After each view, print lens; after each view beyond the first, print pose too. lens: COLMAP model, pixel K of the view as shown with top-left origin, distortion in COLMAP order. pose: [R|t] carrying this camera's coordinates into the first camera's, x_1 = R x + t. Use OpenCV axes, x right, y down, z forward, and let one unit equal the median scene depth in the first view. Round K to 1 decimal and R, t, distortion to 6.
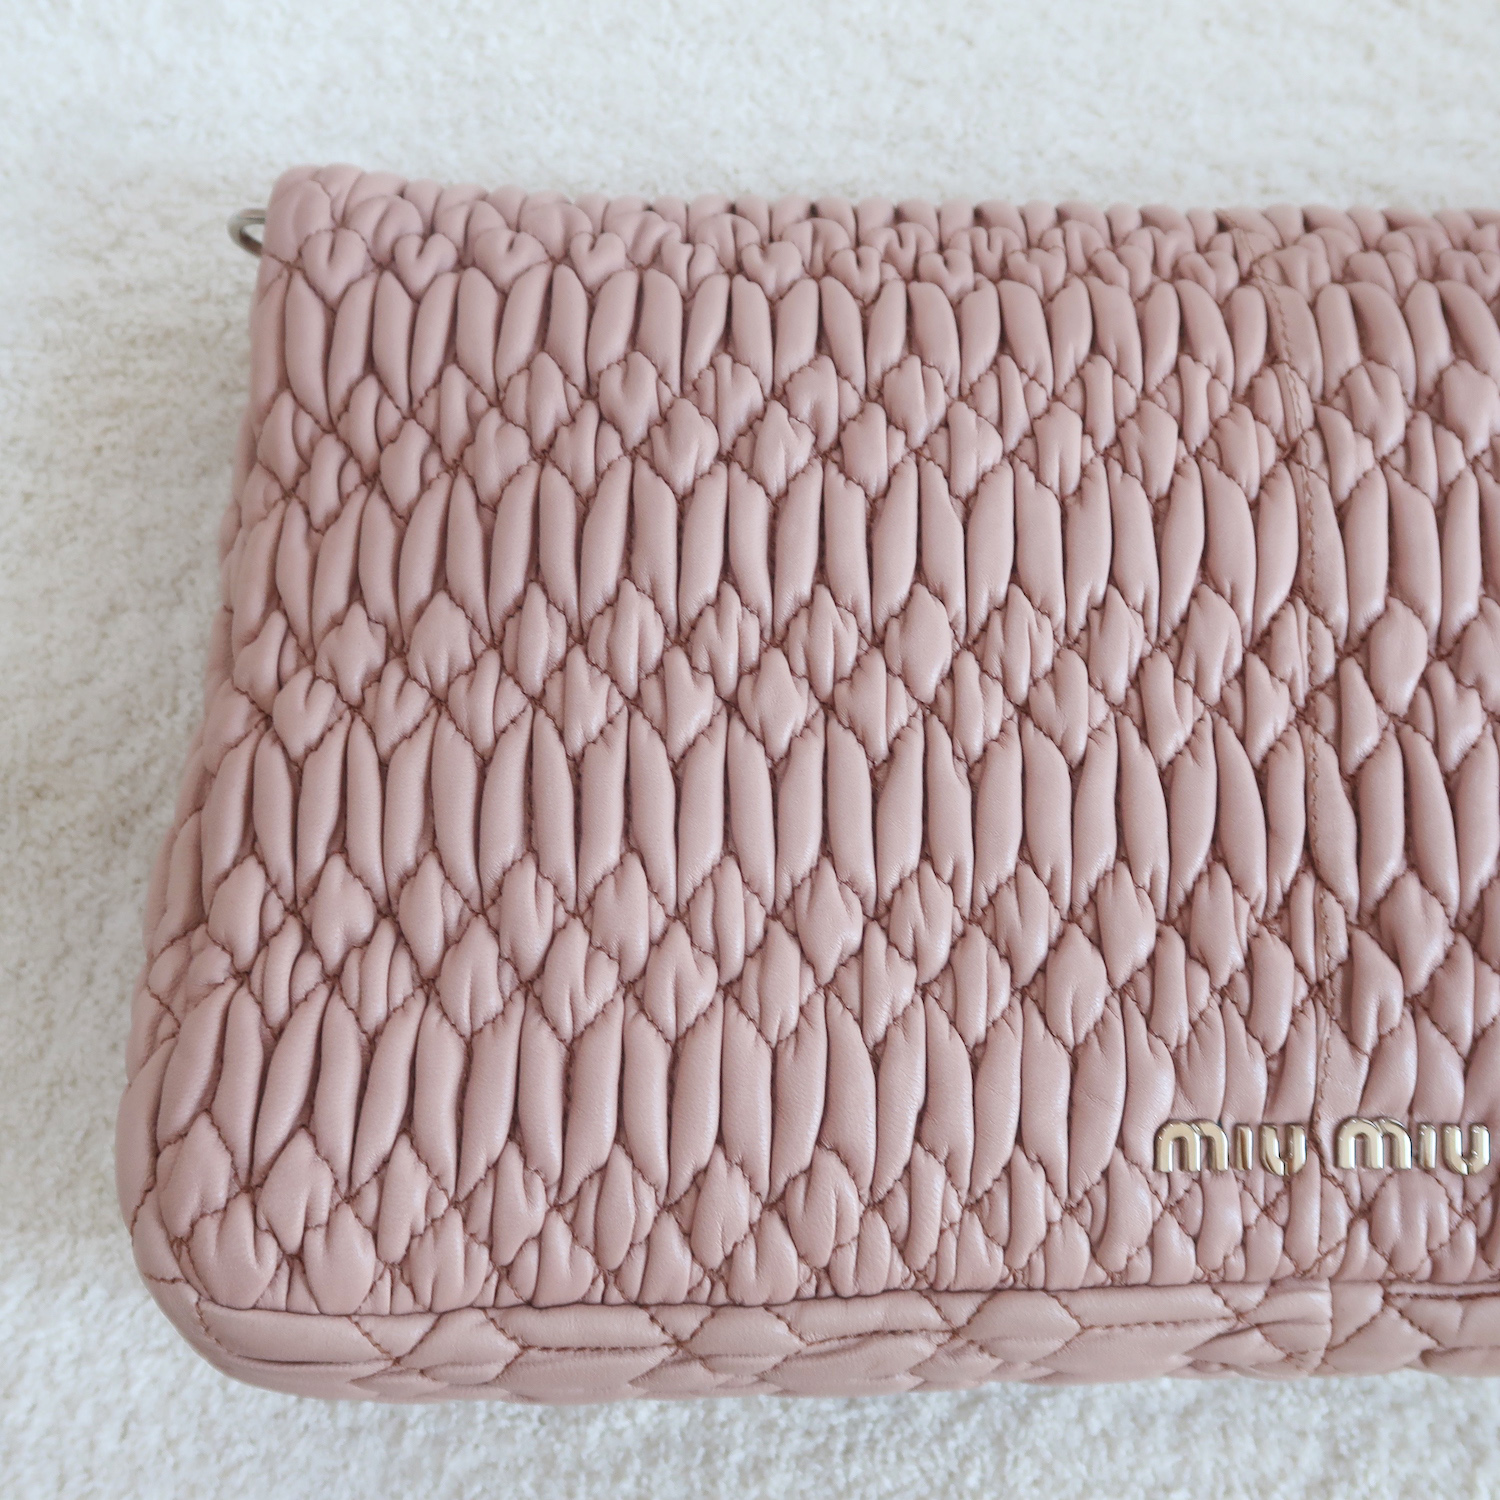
lens RADIAL K [[2256.9, 0, 763.8], [0, 2256.9, 751.1], [0, 0, 1]] dist [-0.013022, 0.000000]
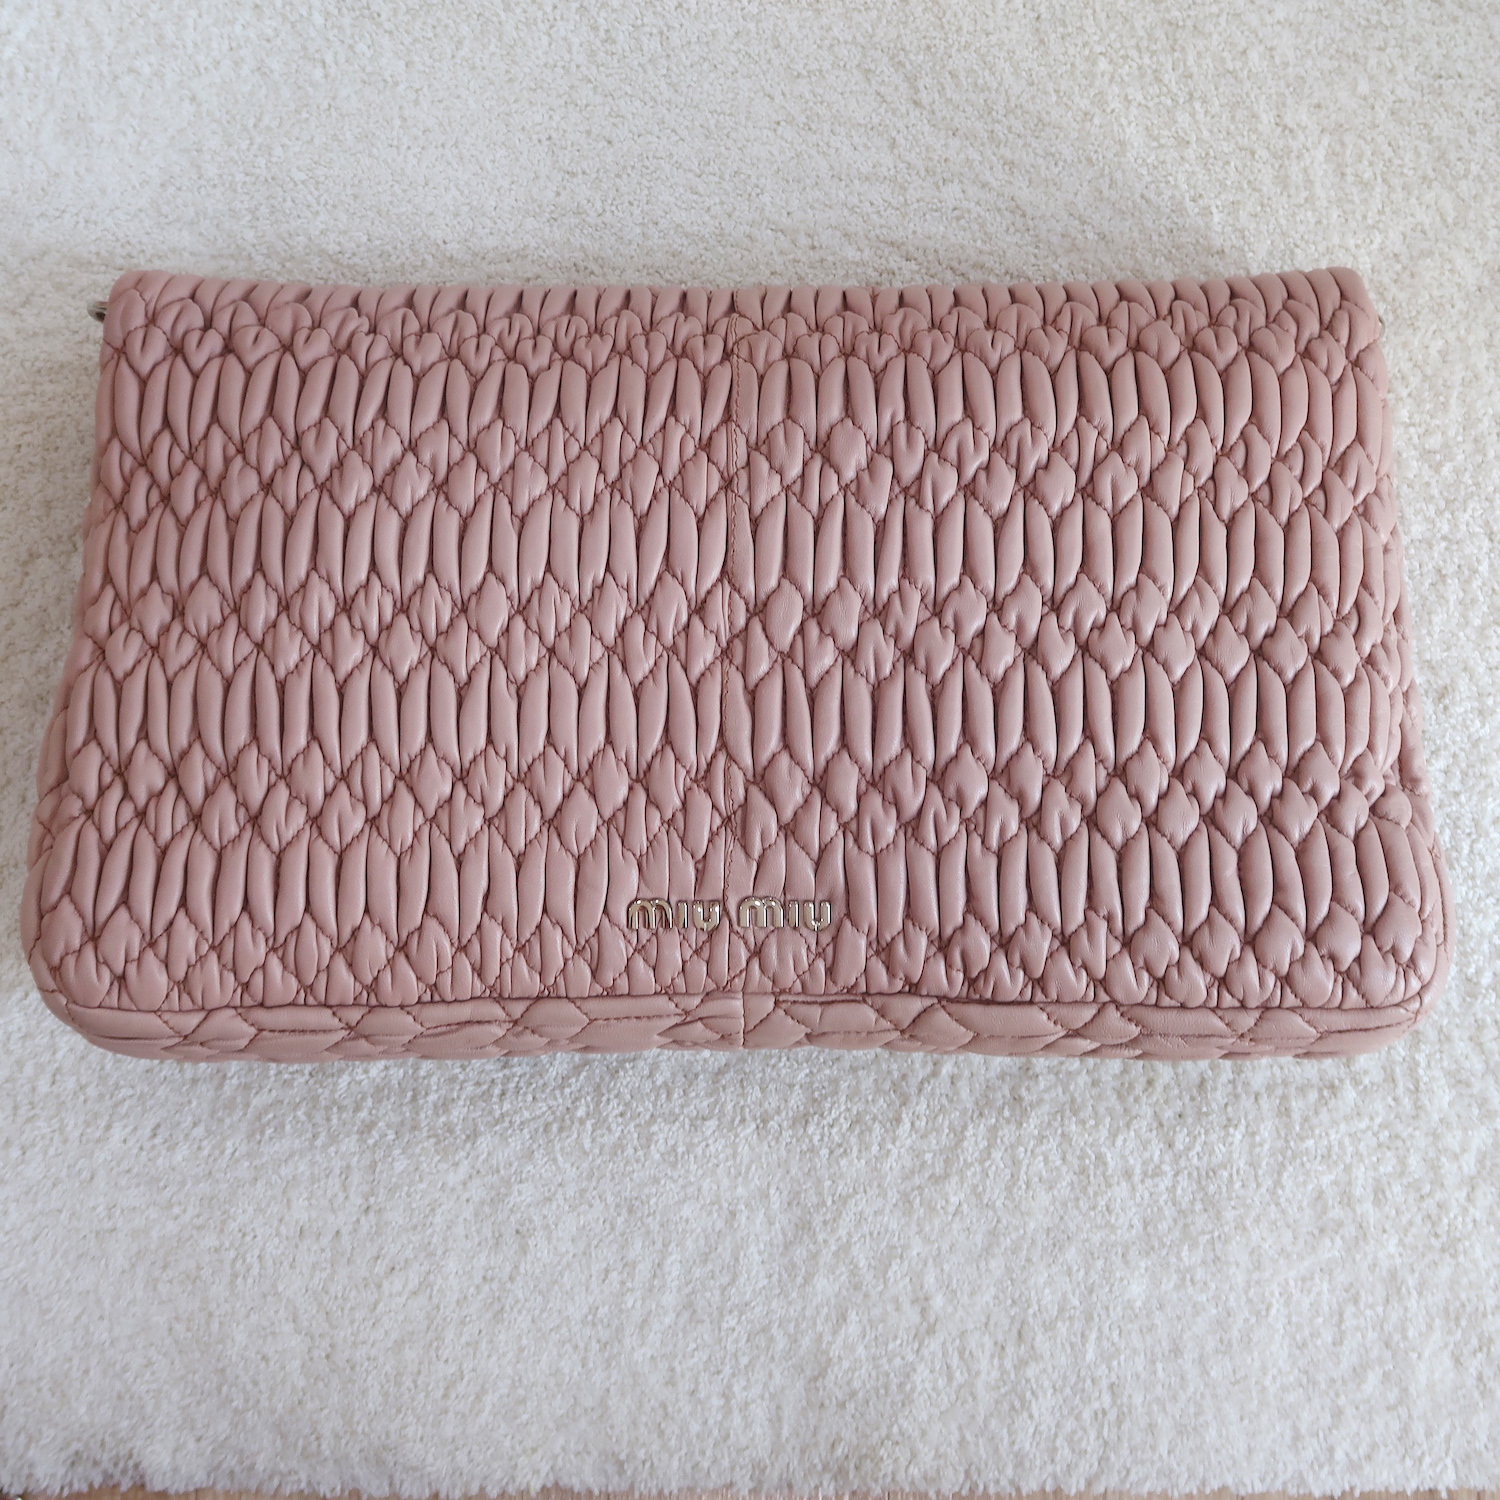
lens RADIAL K [[2256.9, 0, 778.3], [0, 2256.9, 733.1], [0, 0, 1]] dist [-0.013022, 0.000000]
pose [[0.998925, -0.002938, -0.046262, 0.334896], [0.008819, 0.991808, 0.127434, -0.157049], [0.045509, -0.127705, 0.990768, -0.586911]]
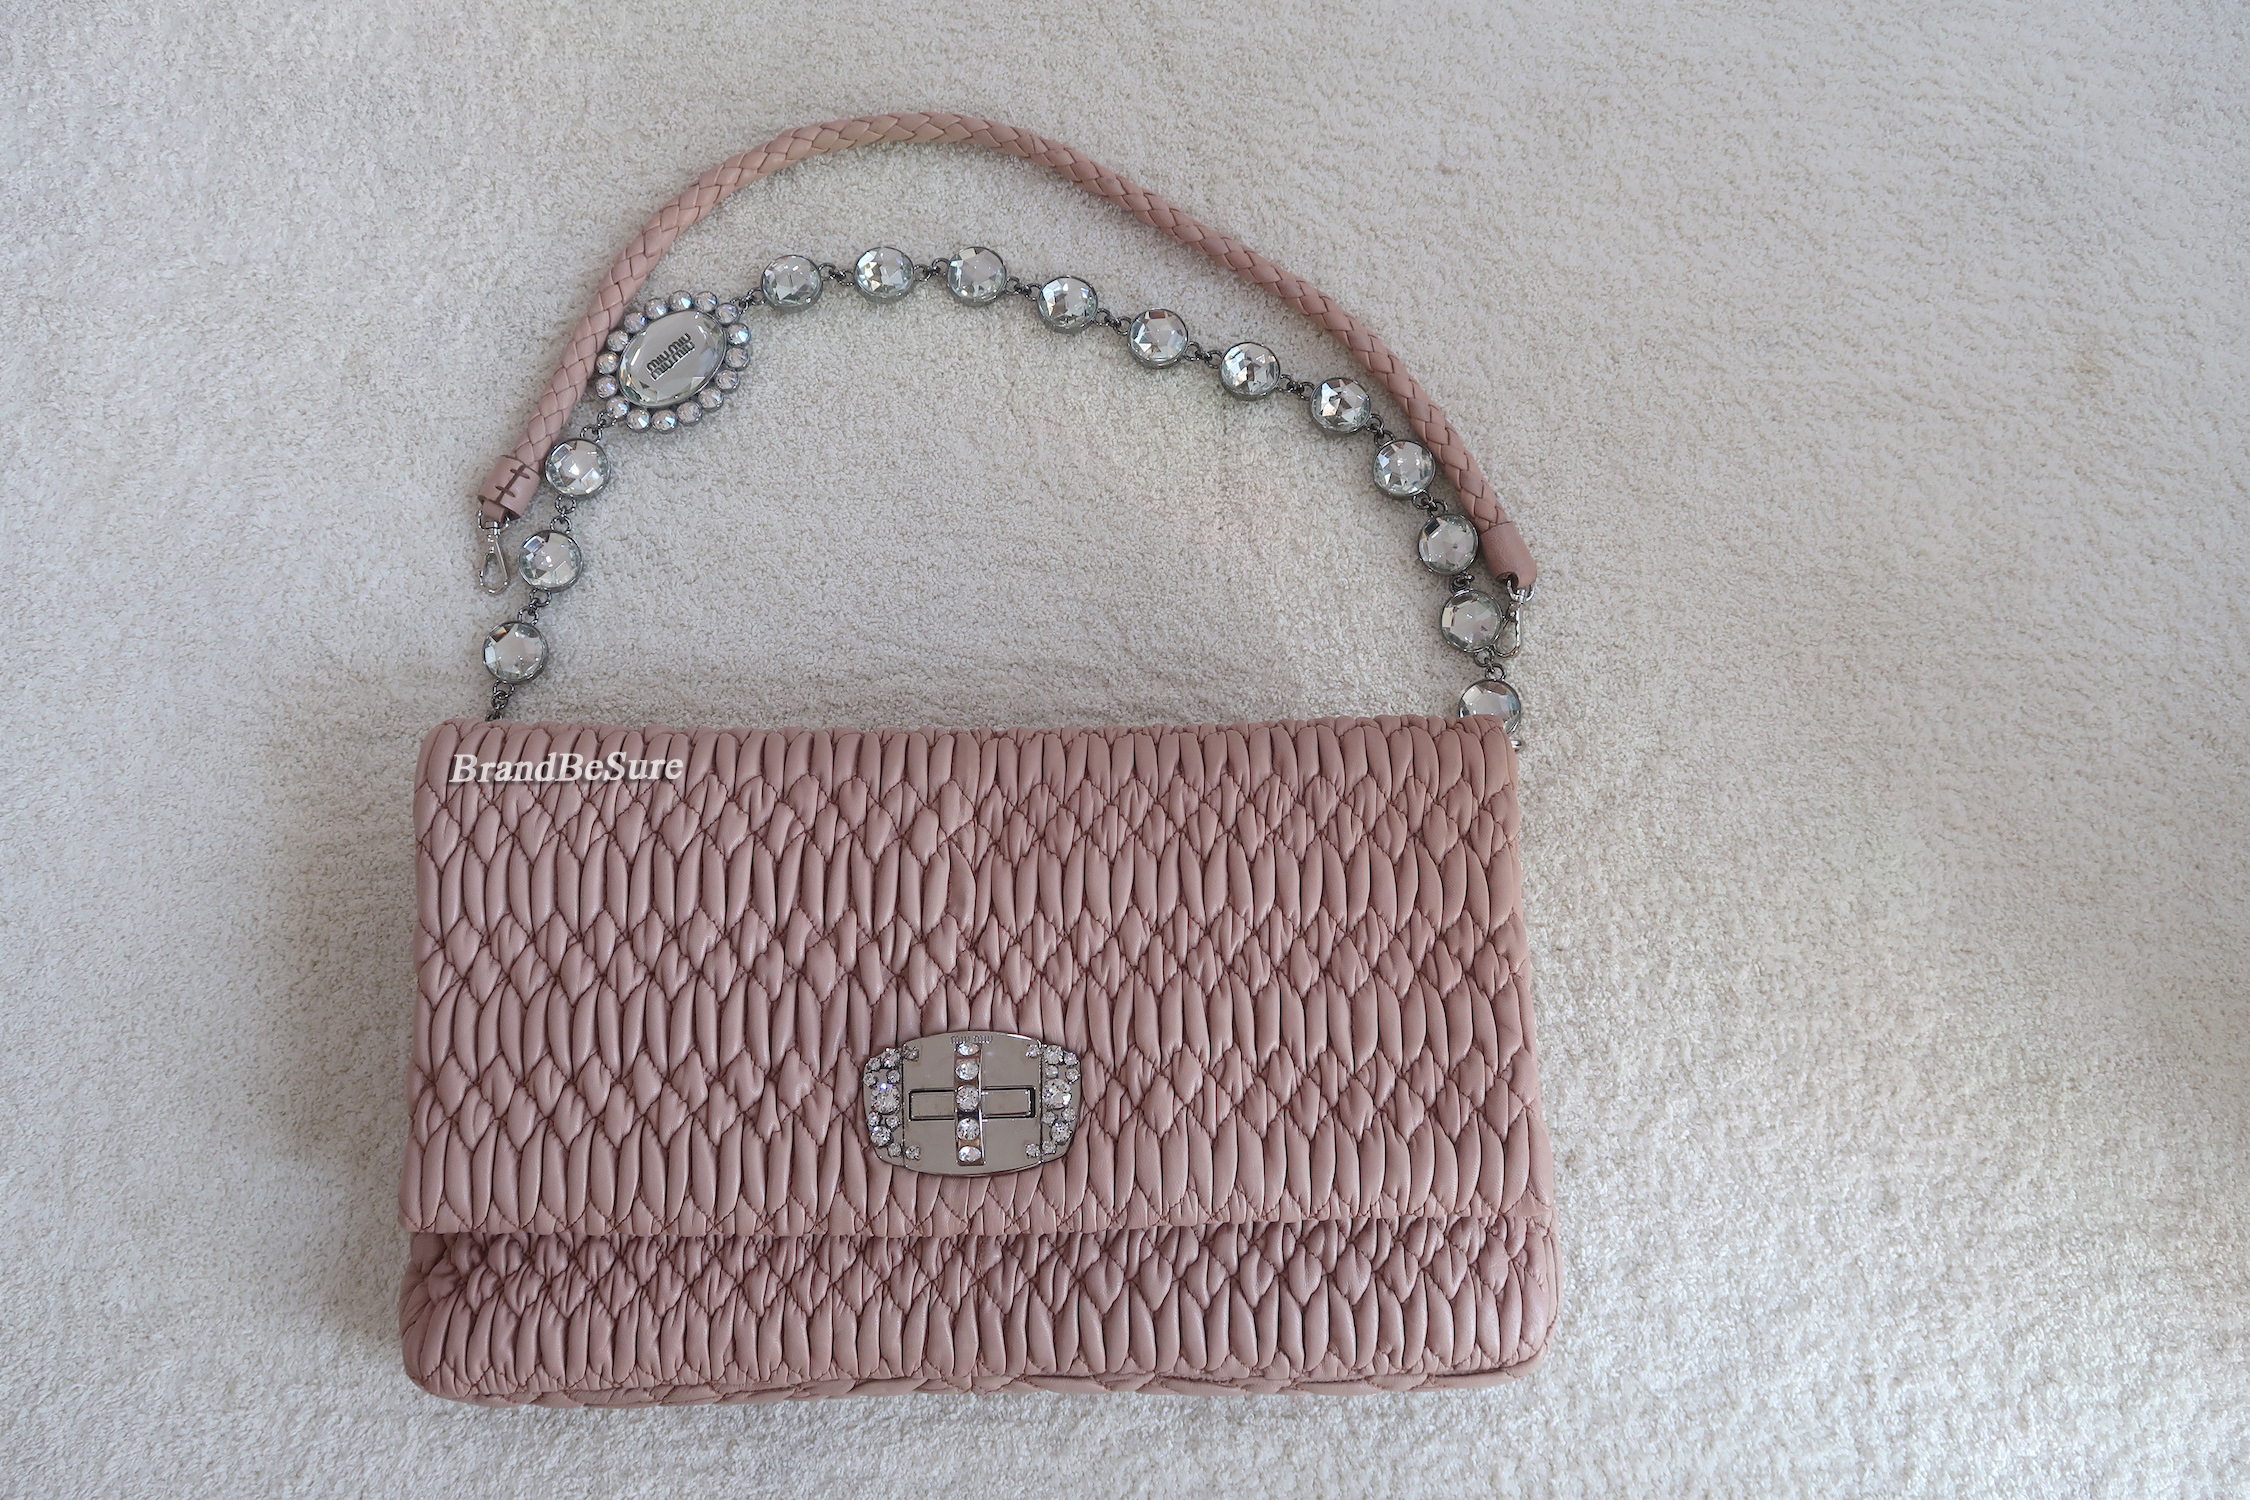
lens RADIAL K [[2255.2, 0, 1150.7], [0, 2255.2, 744.0], [0, 0, 1]] dist [-0.013185, 0.000000]
pose [[0.999956, 0.002476, -0.009062, 0.406380], [-0.002429, 0.999984, 0.005133, -0.349260], [0.009075, -0.005111, 0.999946, -0.893164]]
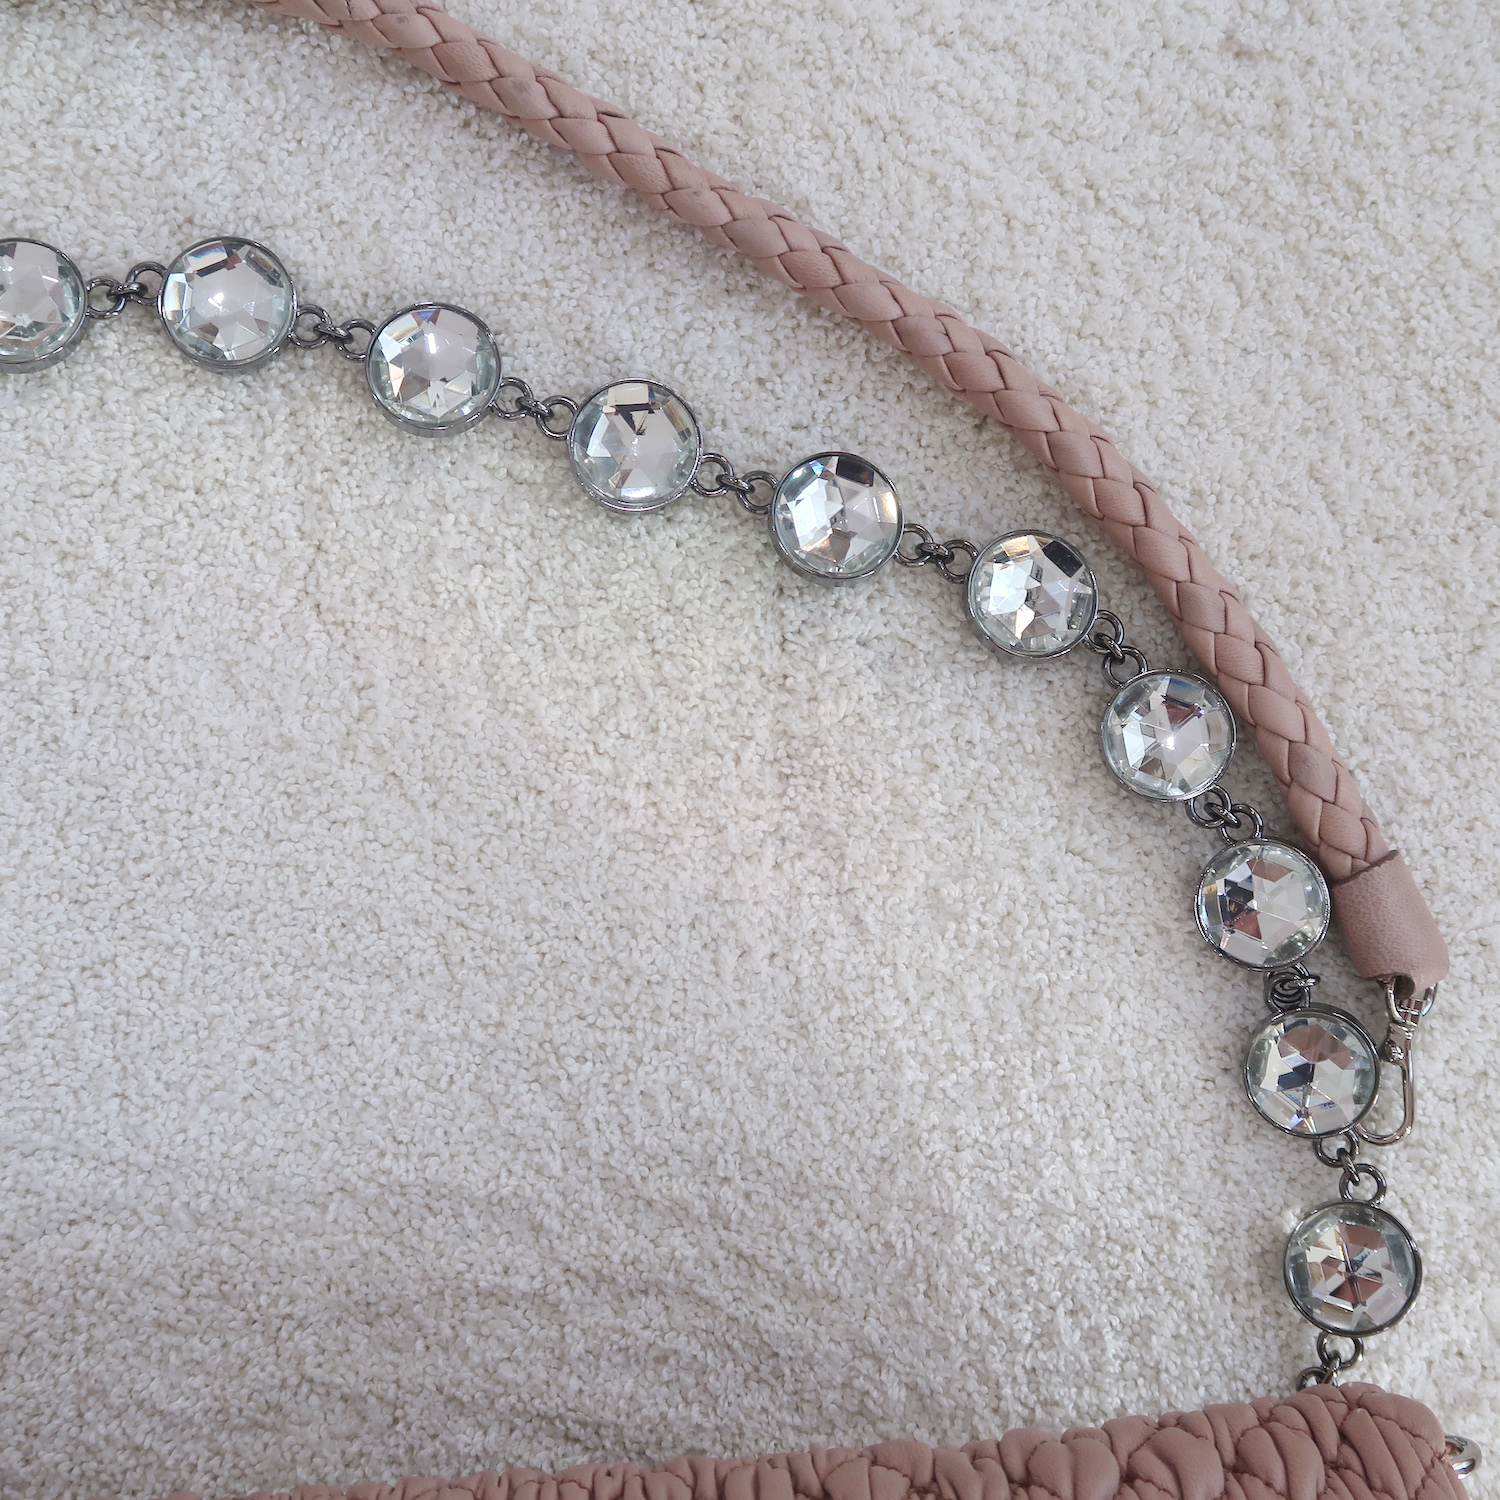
lens RADIAL K [[2256.9, 0, 754.3], [0, 2256.9, 742.7], [0, 0, 1]] dist [-0.013022, 0.000000]
pose [[0.998140, -0.013482, 0.059462, 0.383668], [0.004057, 0.987771, 0.155861, -0.766169], [-0.060836, -0.155330, 0.985988, 0.312778]]
